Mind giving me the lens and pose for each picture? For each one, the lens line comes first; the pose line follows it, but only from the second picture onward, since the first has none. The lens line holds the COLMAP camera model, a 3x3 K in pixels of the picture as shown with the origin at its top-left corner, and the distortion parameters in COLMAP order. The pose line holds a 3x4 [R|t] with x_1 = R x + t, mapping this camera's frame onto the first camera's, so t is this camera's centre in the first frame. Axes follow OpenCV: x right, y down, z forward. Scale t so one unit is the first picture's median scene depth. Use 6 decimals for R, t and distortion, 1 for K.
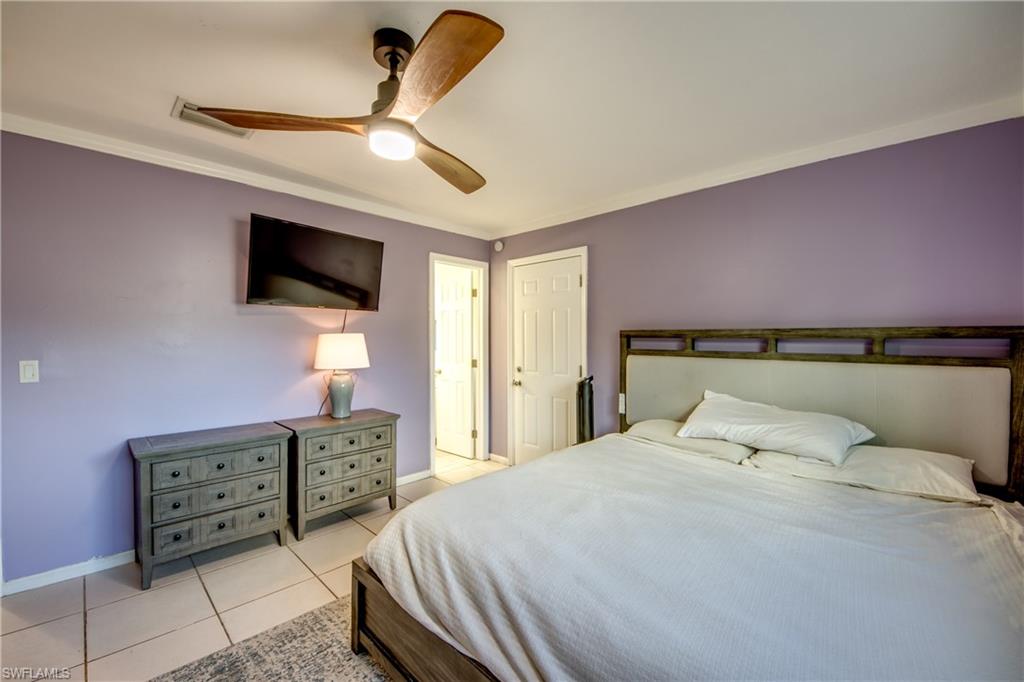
lens RADIAL K [[392.9, 0, 499.3], [0, 392.9, 344.1], [0, 0, 1]] dist [0.004033, -0.008645]
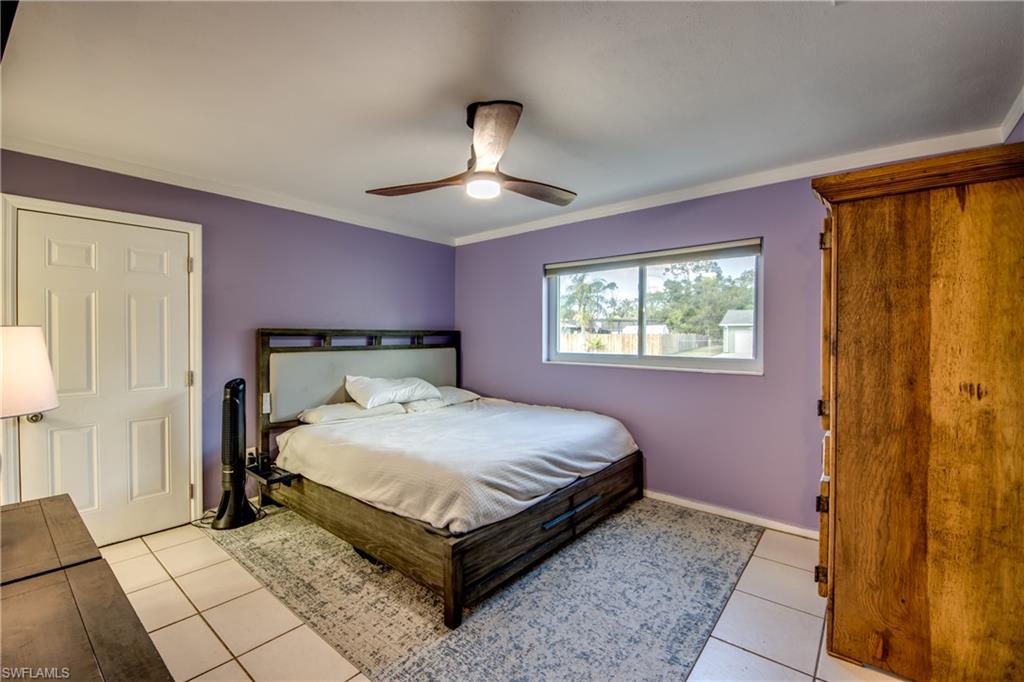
lens RADIAL K [[450.1, 0, 502.2], [0, 450.1, 334.4], [0, 0, 1]] dist [0.017521, -0.015988]
pose [[-0.082398, -0.001469, 0.996598, -0.922701], [0.017478, 0.999843, 0.002919, -0.015069], [-0.996446, 0.017659, -0.082359, 0.532187]]
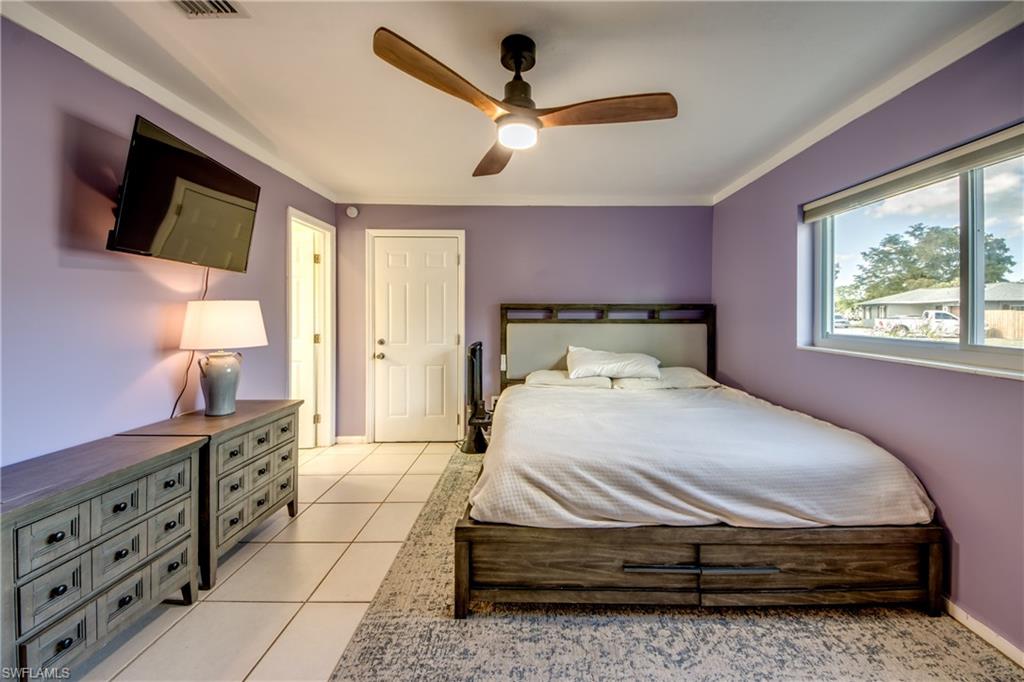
lens RADIAL K [[392.9, 0, 512.9], [0, 392.9, 314.2], [0, 0, 1]] dist [0.004033, -0.008645]
pose [[0.720693, -0.000062, 0.693254, -0.554530], [0.009389, 0.999909, -0.009670, 0.011067], [-0.693190, 0.013478, 0.720629, 0.090704]]
